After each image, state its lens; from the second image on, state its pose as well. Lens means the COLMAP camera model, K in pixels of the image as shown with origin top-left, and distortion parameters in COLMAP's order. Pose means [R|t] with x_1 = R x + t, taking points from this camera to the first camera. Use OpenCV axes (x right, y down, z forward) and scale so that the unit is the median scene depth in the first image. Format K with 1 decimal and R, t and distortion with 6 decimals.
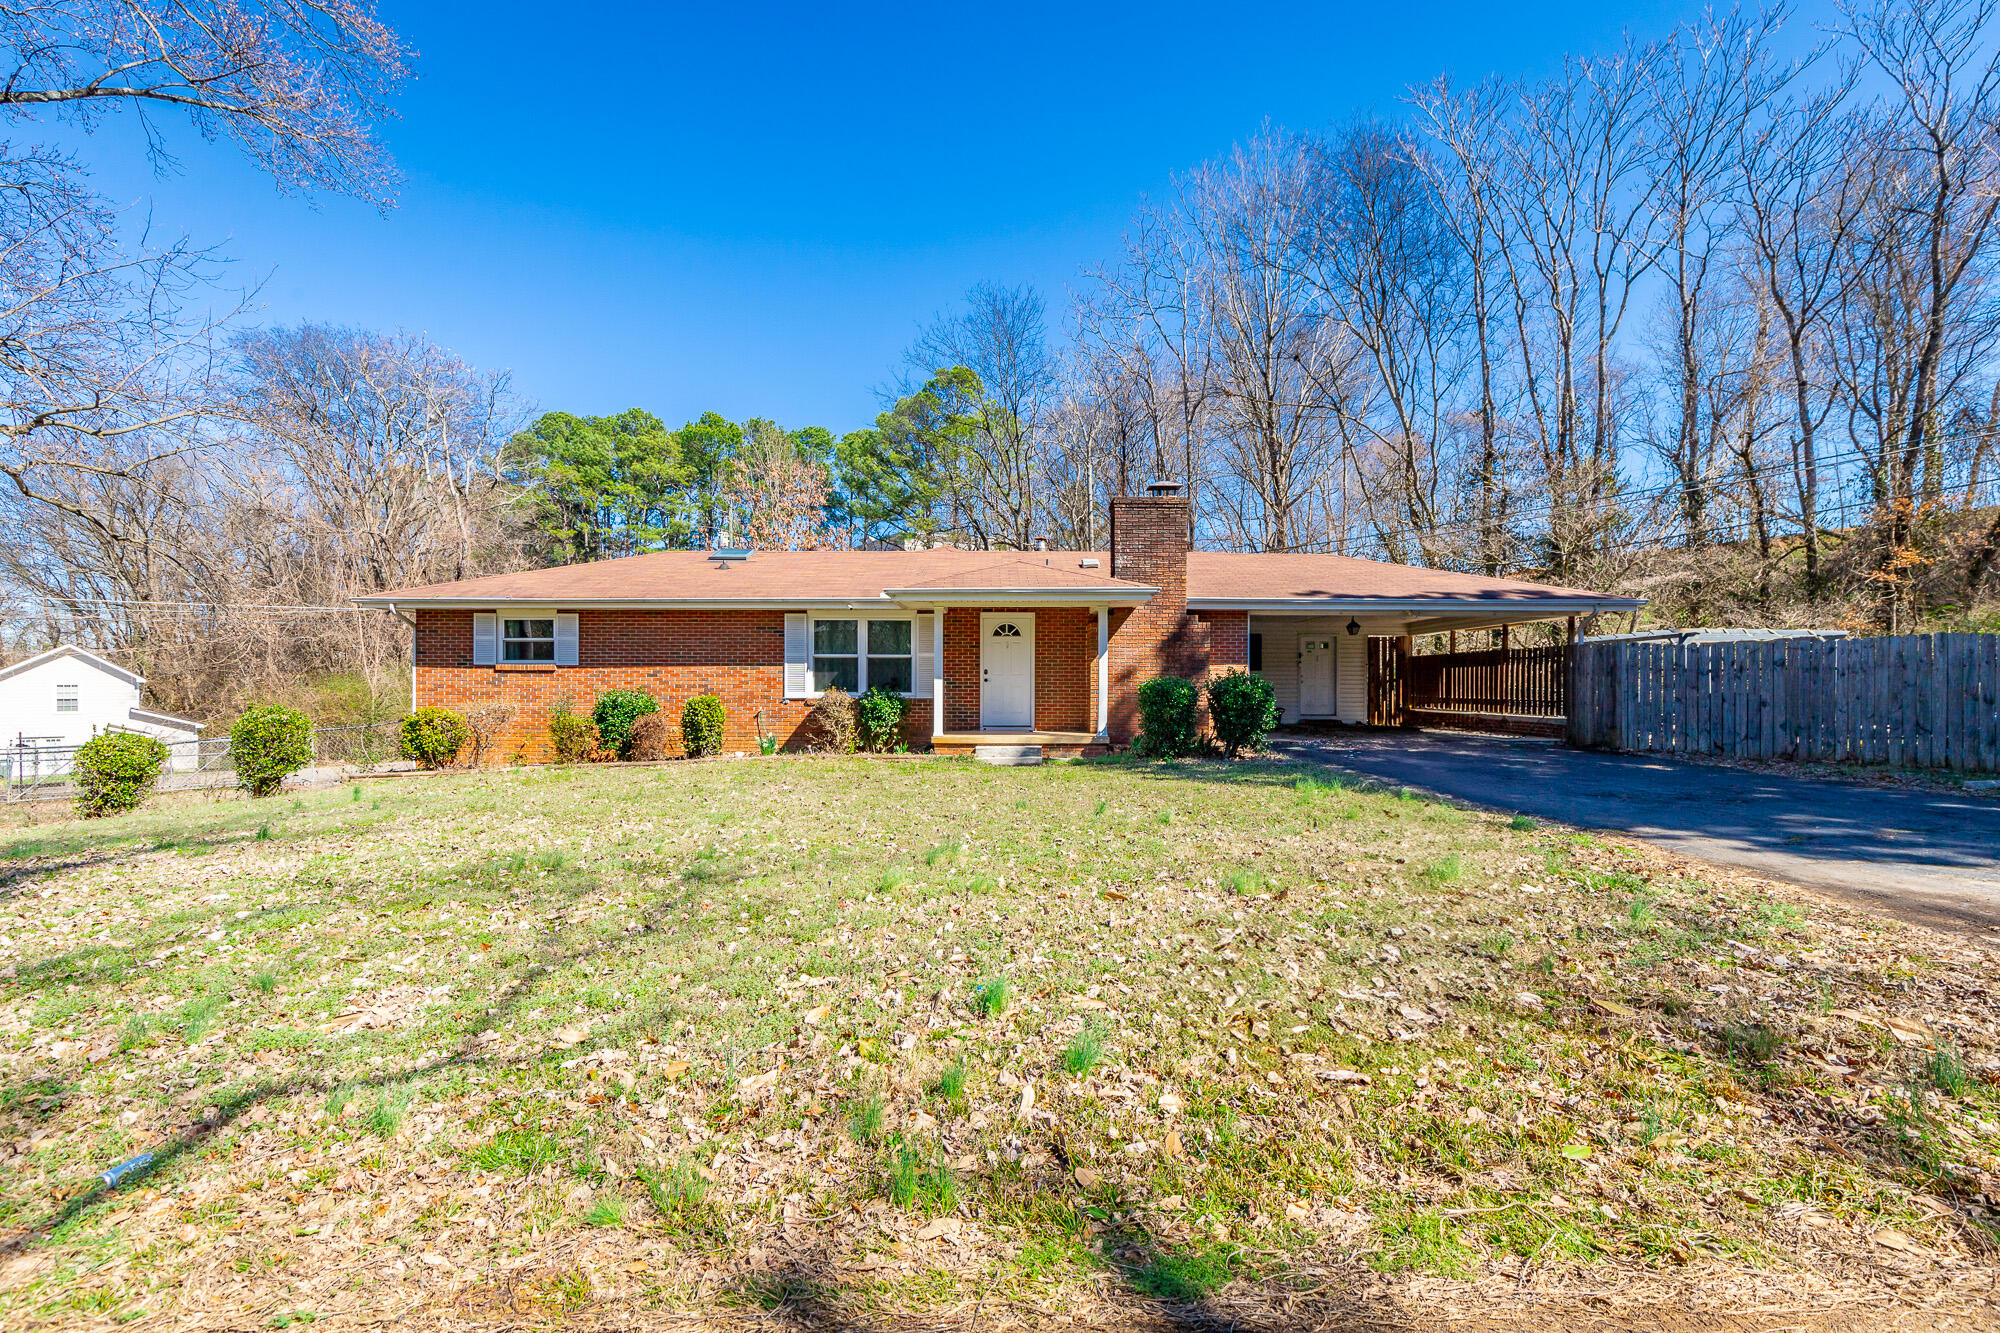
lens RADIAL K [[901.4, 0, 984.2], [0, 901.4, 668.6], [0, 0, 1]] dist [0.002791, 0.000810]
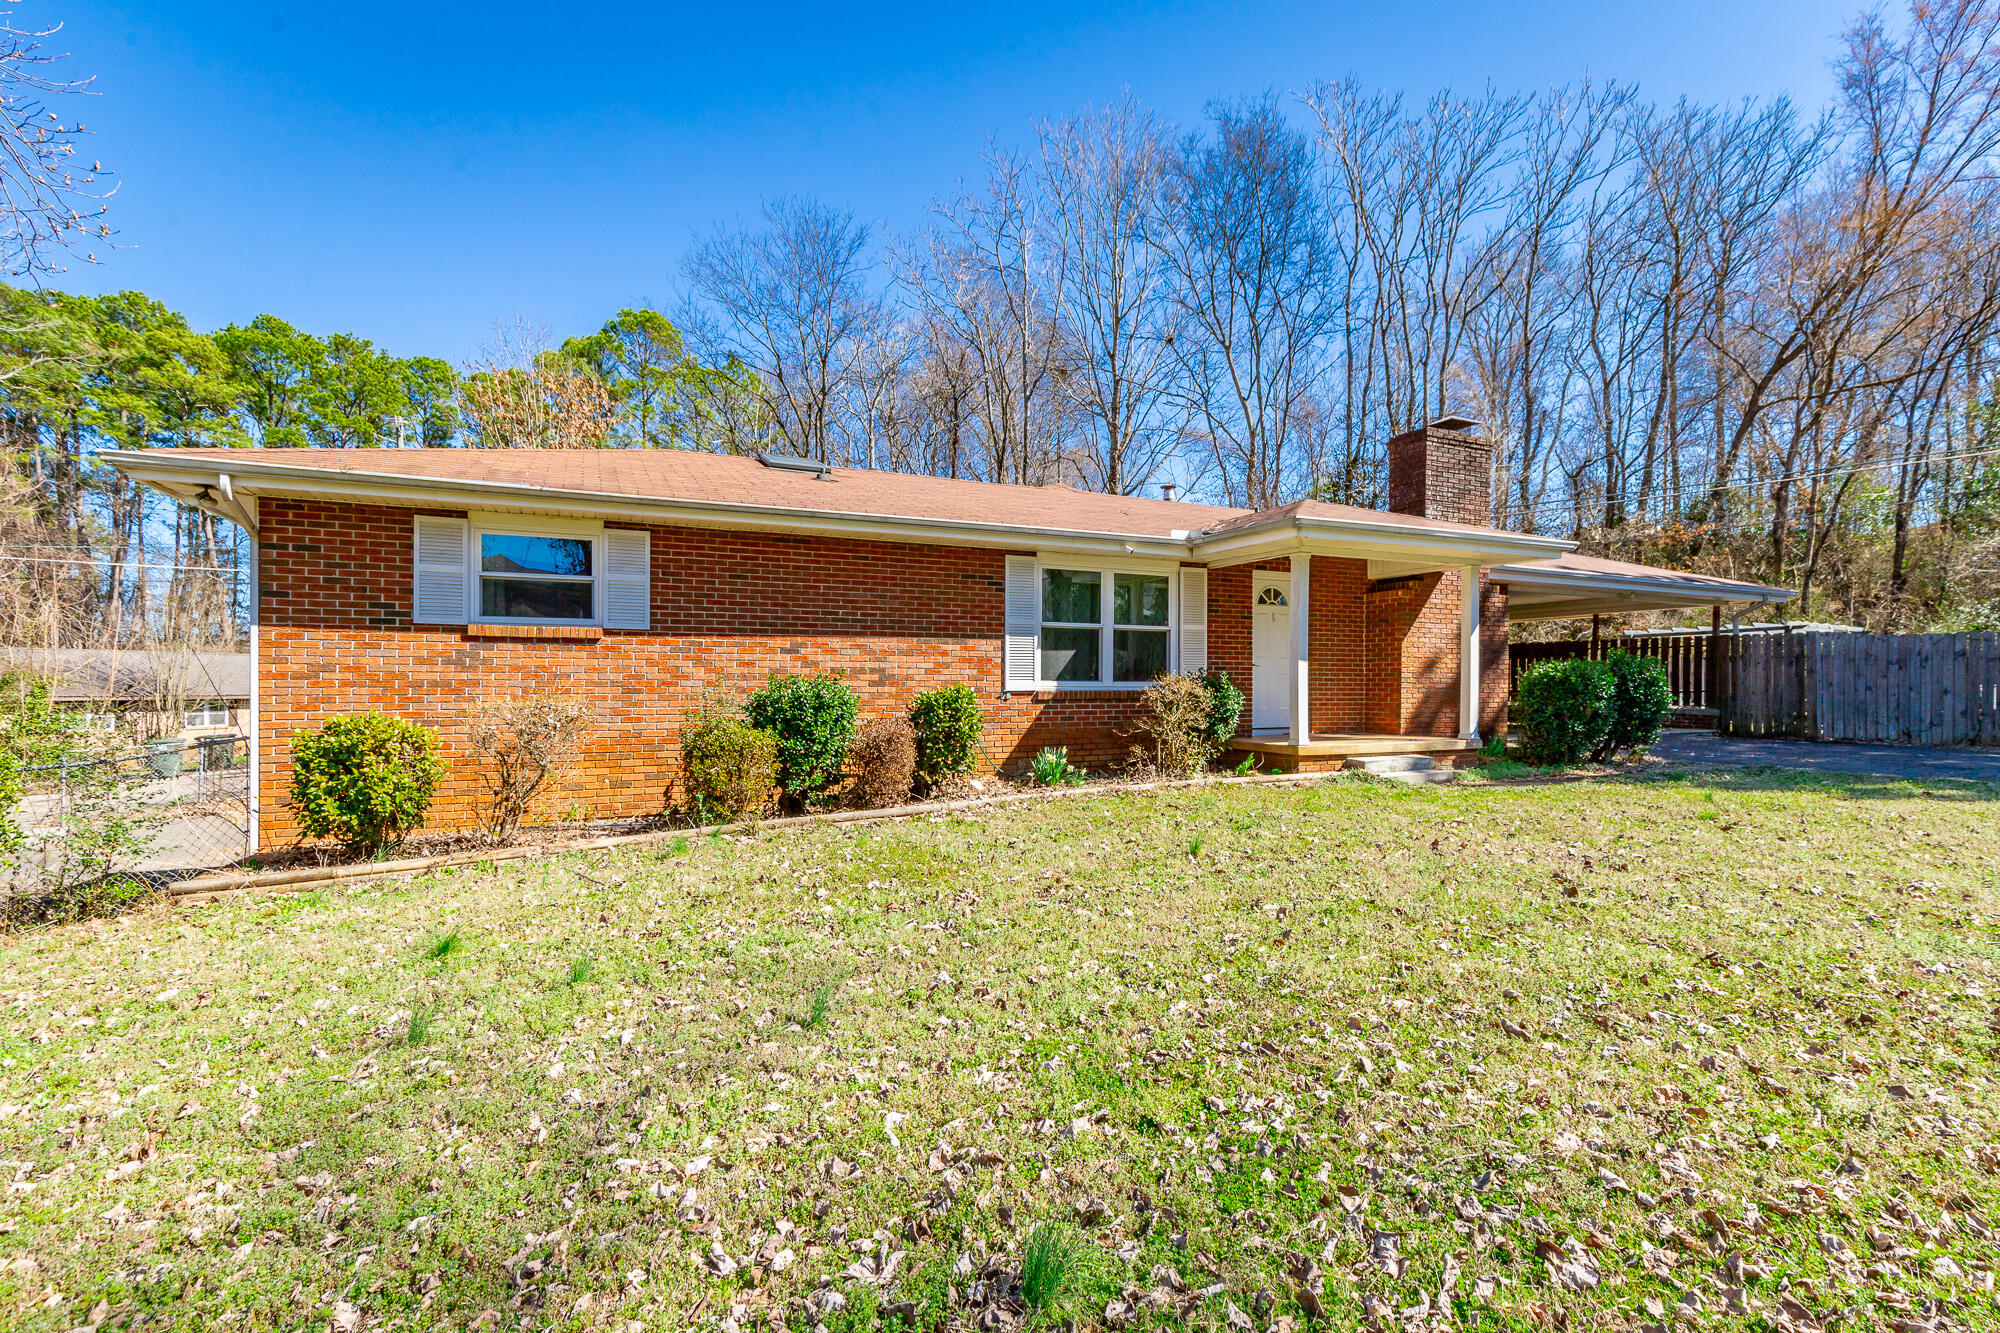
lens RADIAL K [[901.4, 0, 1008.0], [0, 901.4, 681.1], [0, 0, 1]] dist [0.002791, 0.000810]
pose [[0.905235, 0.001157, 0.424910, -0.483213], [-0.007648, 0.999879, 0.013570, 0.017226], [-0.424843, -0.015534, 0.905134, 0.433387]]
